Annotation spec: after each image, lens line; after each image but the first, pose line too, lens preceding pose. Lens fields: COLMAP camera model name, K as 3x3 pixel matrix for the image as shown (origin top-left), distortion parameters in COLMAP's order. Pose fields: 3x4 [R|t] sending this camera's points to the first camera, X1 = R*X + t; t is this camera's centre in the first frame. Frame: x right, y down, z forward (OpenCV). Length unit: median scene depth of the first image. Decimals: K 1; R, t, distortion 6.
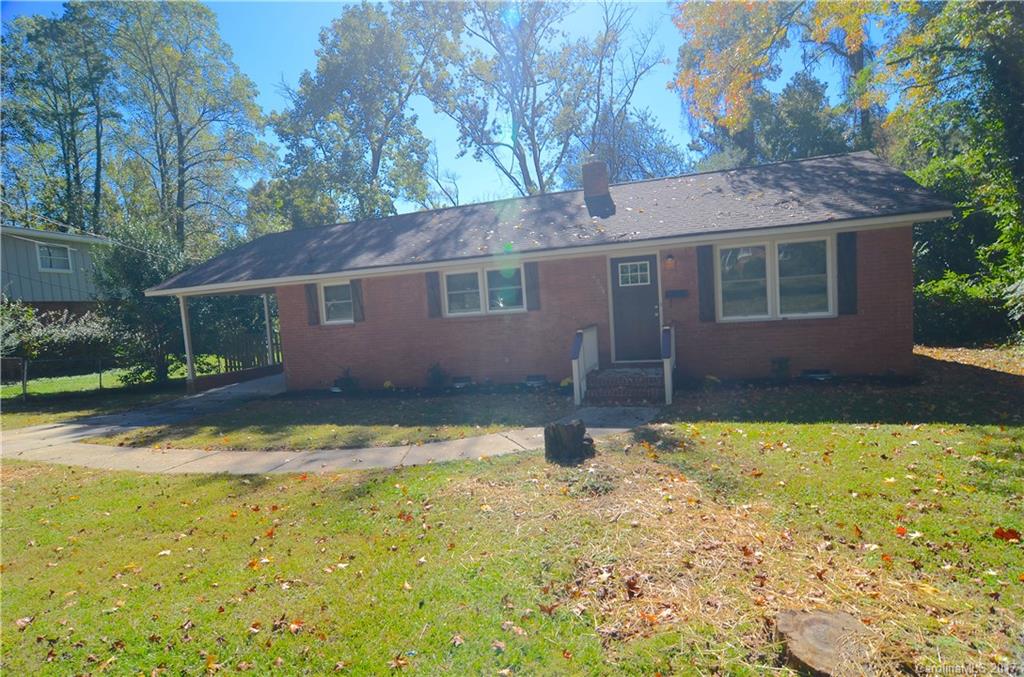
lens RADIAL K [[544.4, 0, 510.8], [0, 544.4, 340.9], [0, 0, 1]] dist [-0.001889, -0.011190]
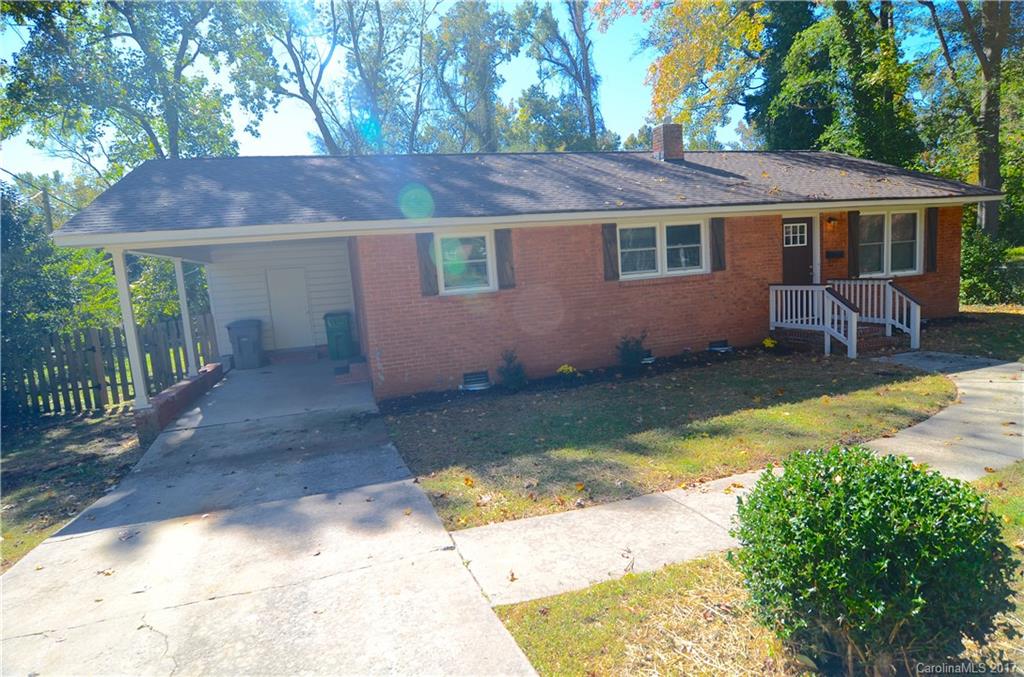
lens RADIAL K [[544.4, 0, 511.5], [0, 544.4, 341.7], [0, 0, 1]] dist [-0.001889, -0.011190]
pose [[0.801748, -0.065187, 0.594096, -0.770177], [0.061213, 0.997763, 0.026870, 0.017621], [-0.594519, 0.014823, 0.803945, 0.452535]]
